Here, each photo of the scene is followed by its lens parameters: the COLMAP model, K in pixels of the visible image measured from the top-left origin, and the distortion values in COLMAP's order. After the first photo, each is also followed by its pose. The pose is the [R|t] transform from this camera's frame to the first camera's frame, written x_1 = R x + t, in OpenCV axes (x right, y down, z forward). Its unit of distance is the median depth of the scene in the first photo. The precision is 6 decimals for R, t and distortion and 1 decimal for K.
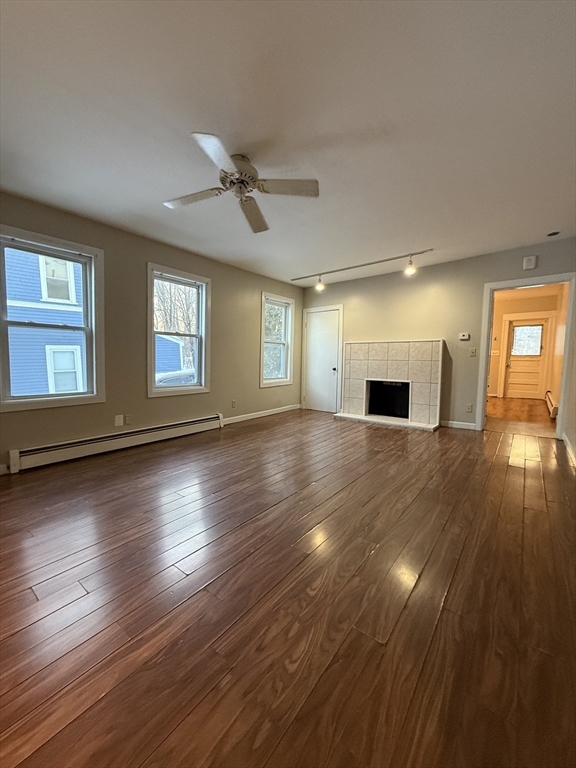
lens RADIAL K [[306.0, 0, 289.0], [0, 306.0, 381.1], [0, 0, 1]] dist [-0.001724, -0.000012]
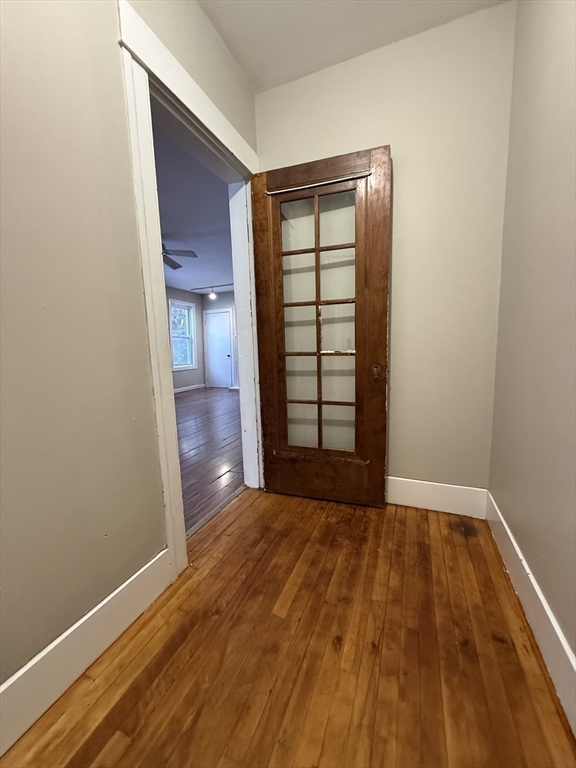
lens RADIAL K [[306.0, 0, 286.6], [0, 306.0, 384.6], [0, 0, 1]] dist [-0.001724, -0.000012]
pose [[0.960298, -0.061263, 0.272167, 0.017095], [0.051564, 0.997758, 0.042653, 0.041224], [-0.274170, -0.026925, 0.961304, -0.360929]]
